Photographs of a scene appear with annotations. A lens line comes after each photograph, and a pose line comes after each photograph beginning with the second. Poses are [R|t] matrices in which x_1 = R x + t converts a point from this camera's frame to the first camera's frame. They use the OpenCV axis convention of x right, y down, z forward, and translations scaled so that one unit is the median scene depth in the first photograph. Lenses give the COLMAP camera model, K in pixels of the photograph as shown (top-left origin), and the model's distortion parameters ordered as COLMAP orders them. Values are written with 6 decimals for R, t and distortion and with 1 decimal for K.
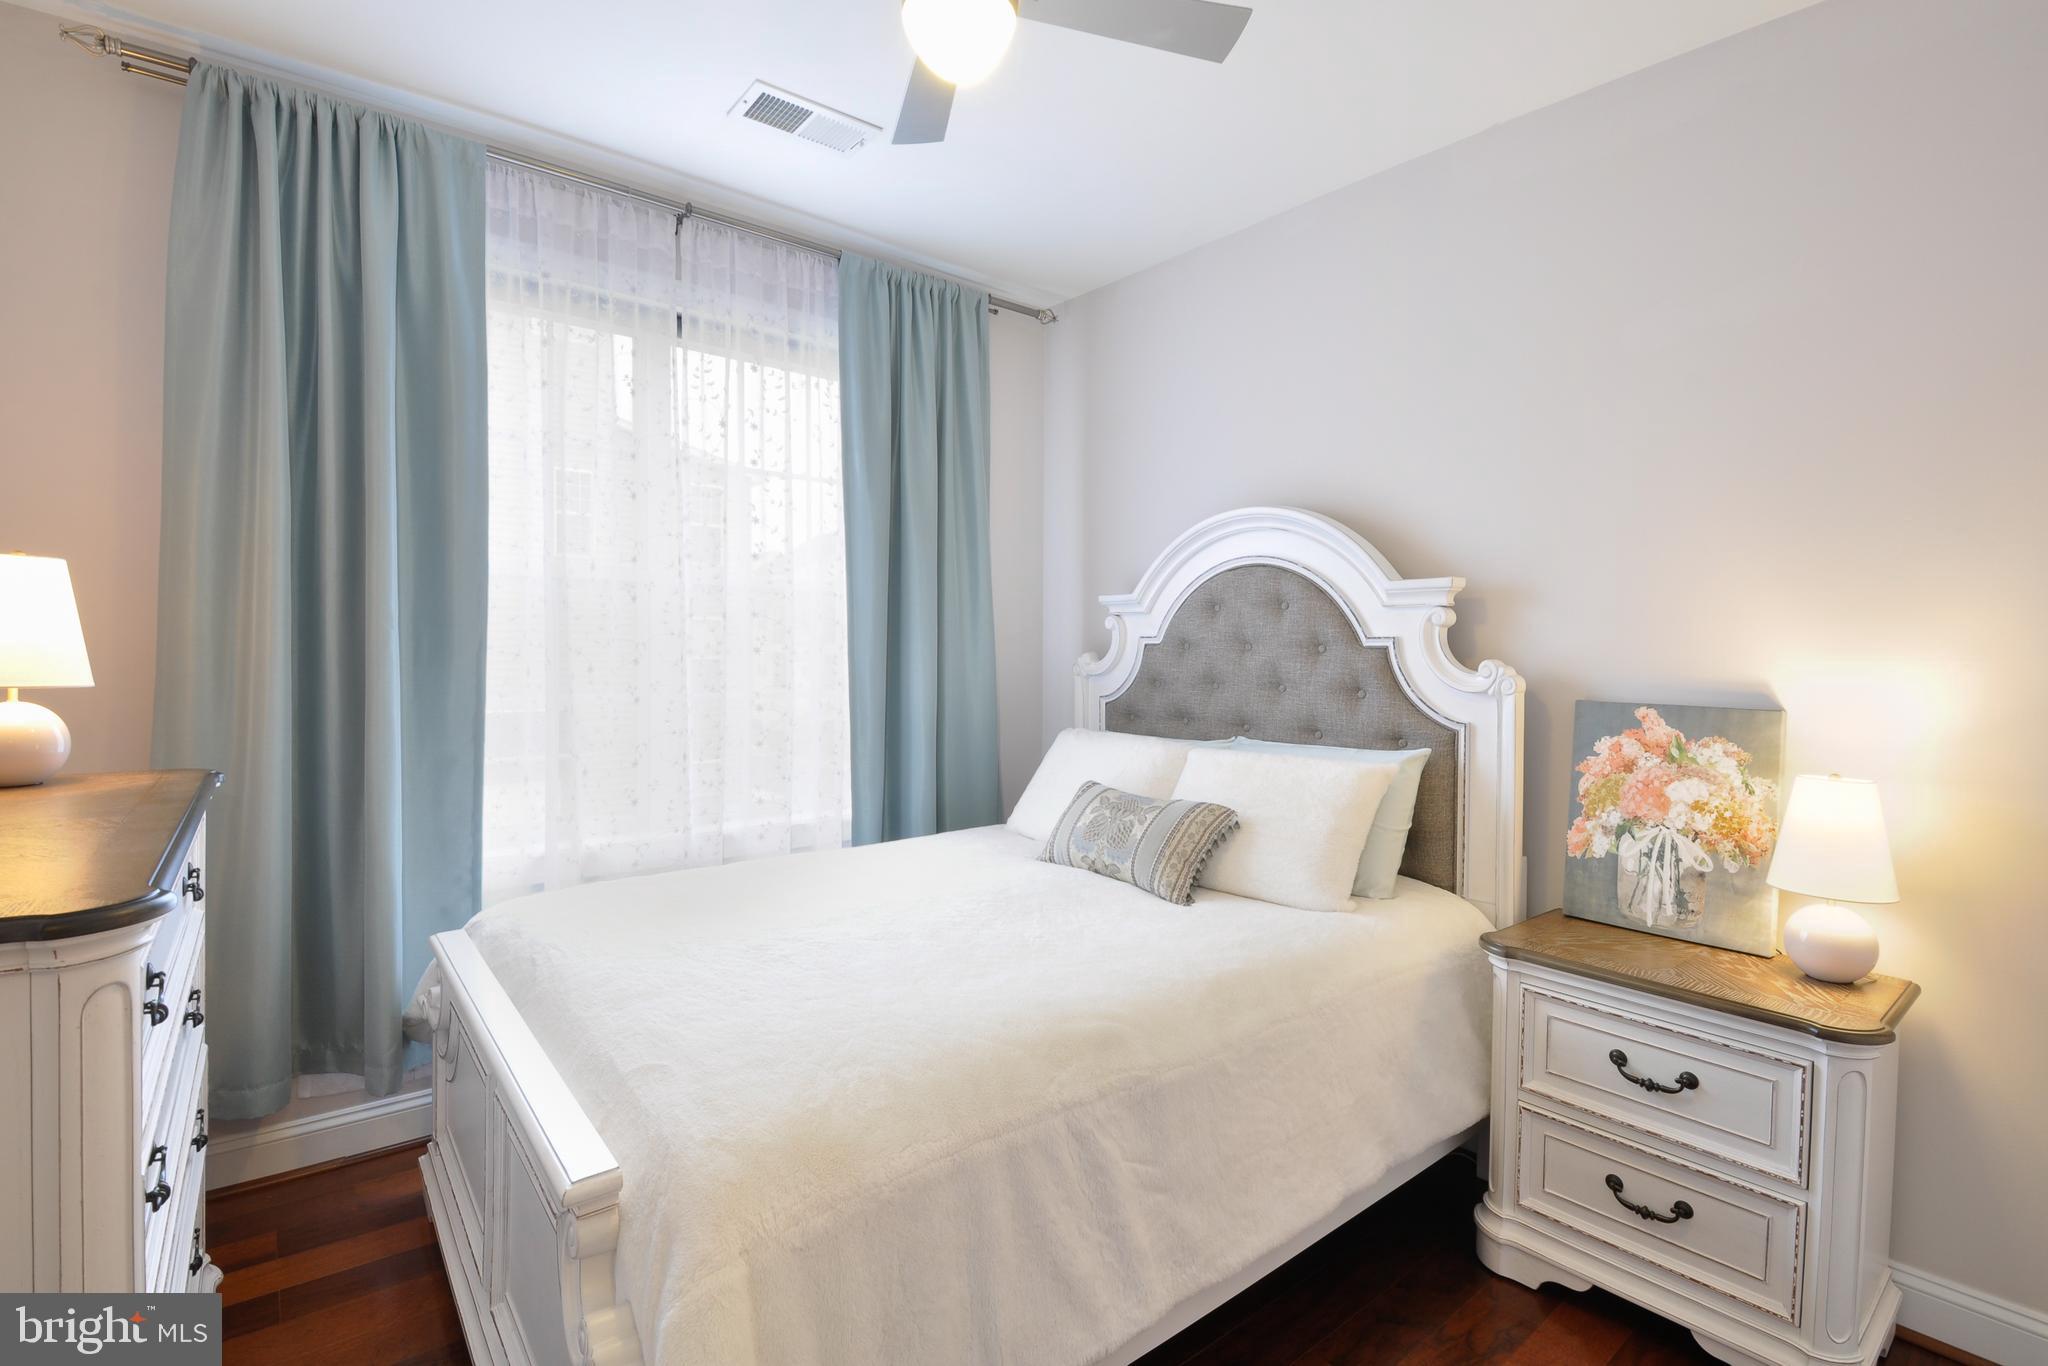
lens RADIAL K [[934.0, 0, 966.8], [0, 934.0, 679.5], [0, 0, 1]] dist [-0.035646, -0.000294]
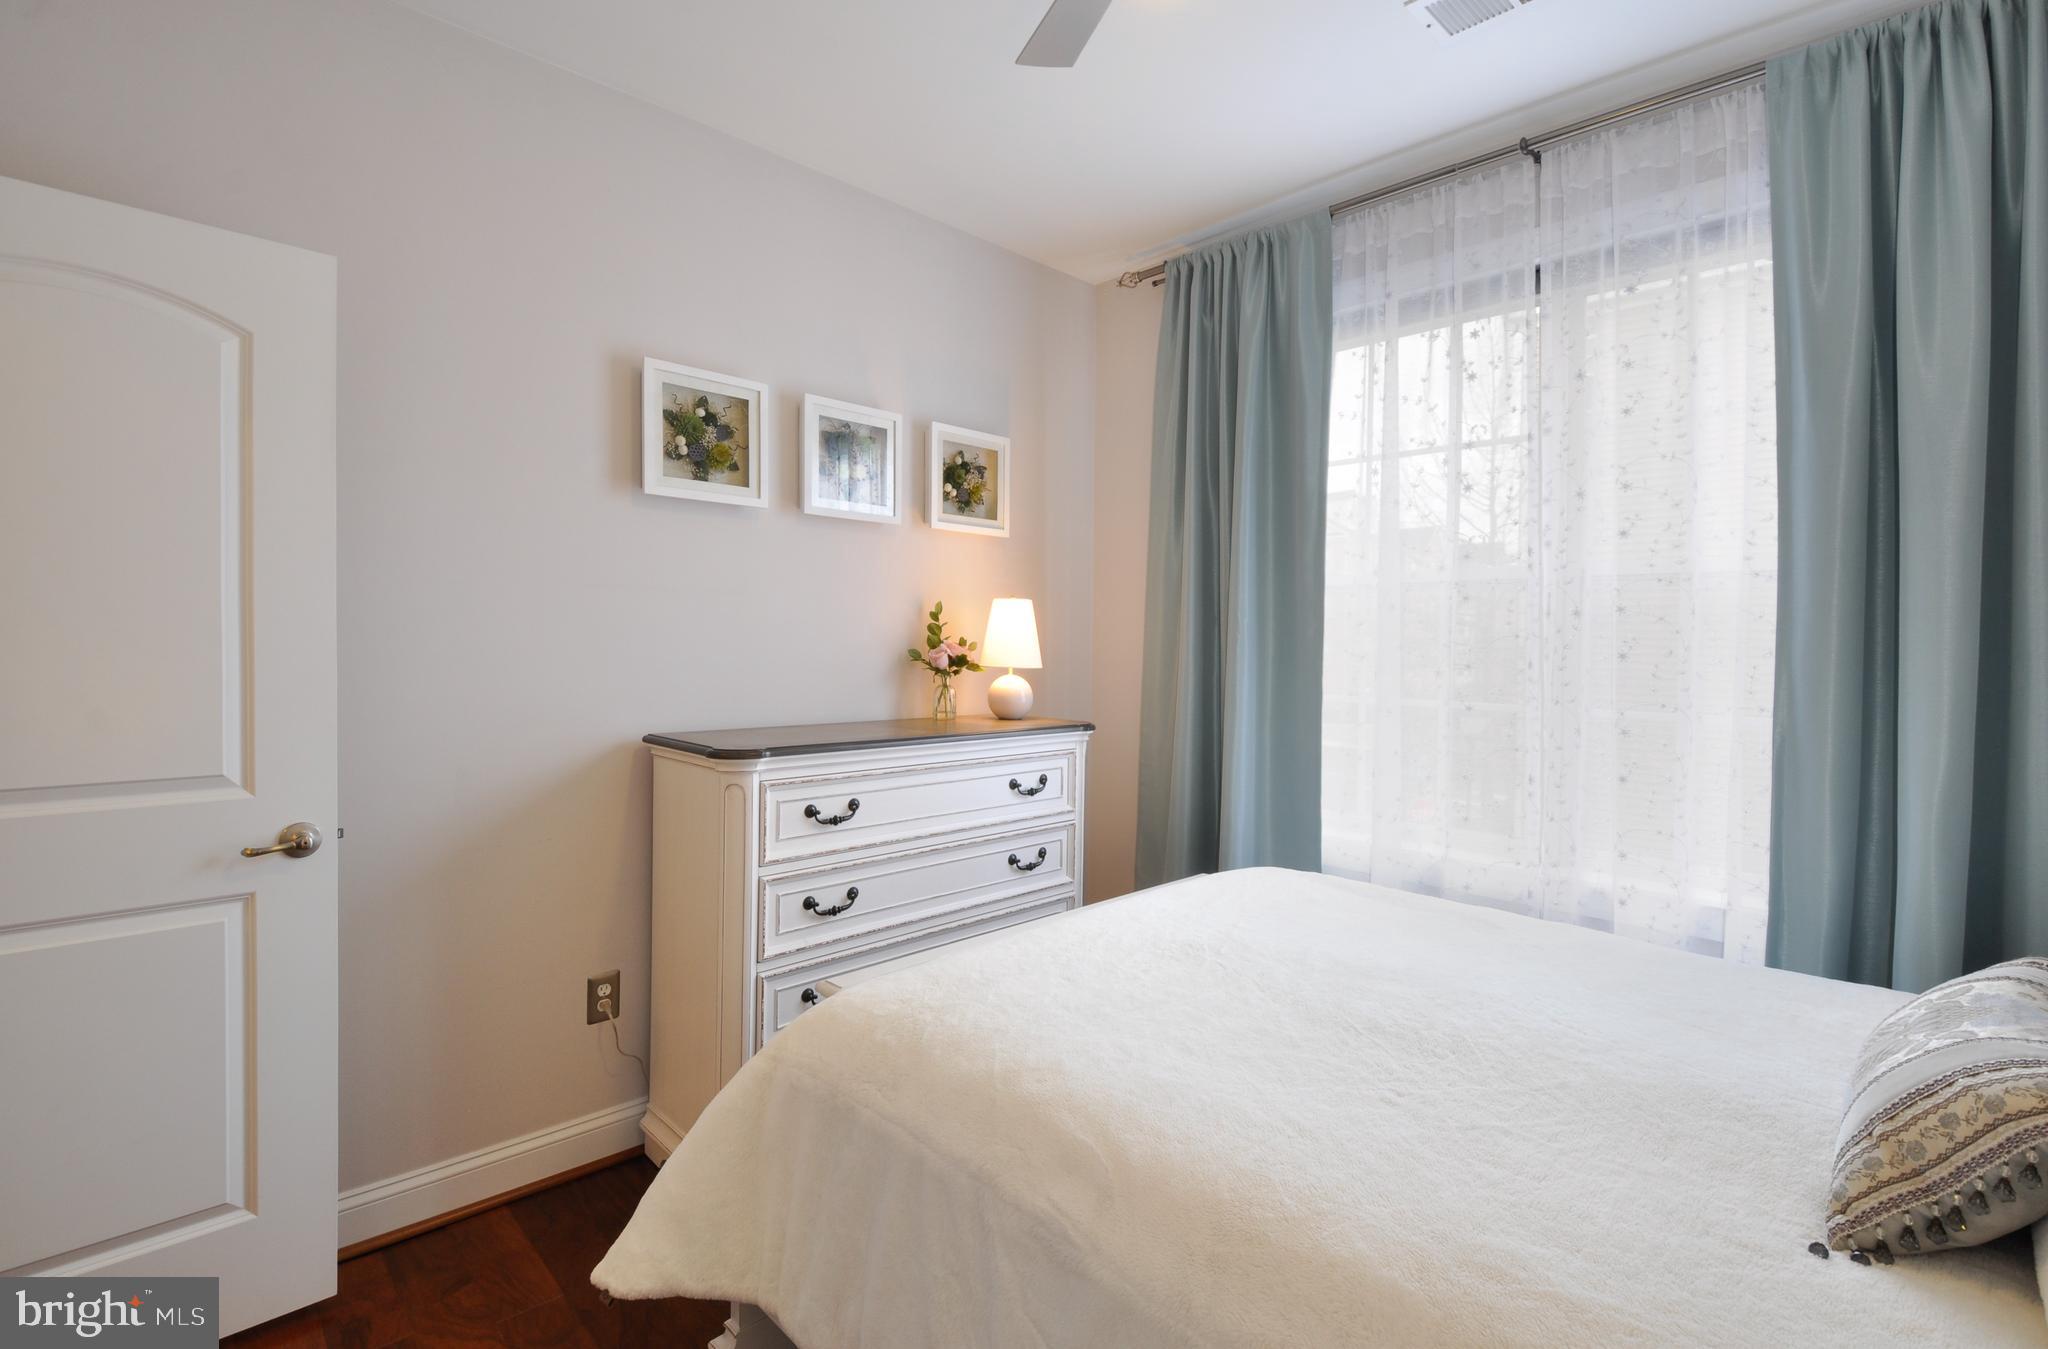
lens RADIAL K [[910.0, 0, 1027.1], [0, 910.0, 650.1], [0, 0, 1]] dist [0.031405, -0.030198]
pose [[0.124303, 0.009553, -0.992198, 0.491586], [-0.039902, 0.999193, 0.004622, -0.023257], [0.991442, 0.039017, 0.124584, 0.445975]]
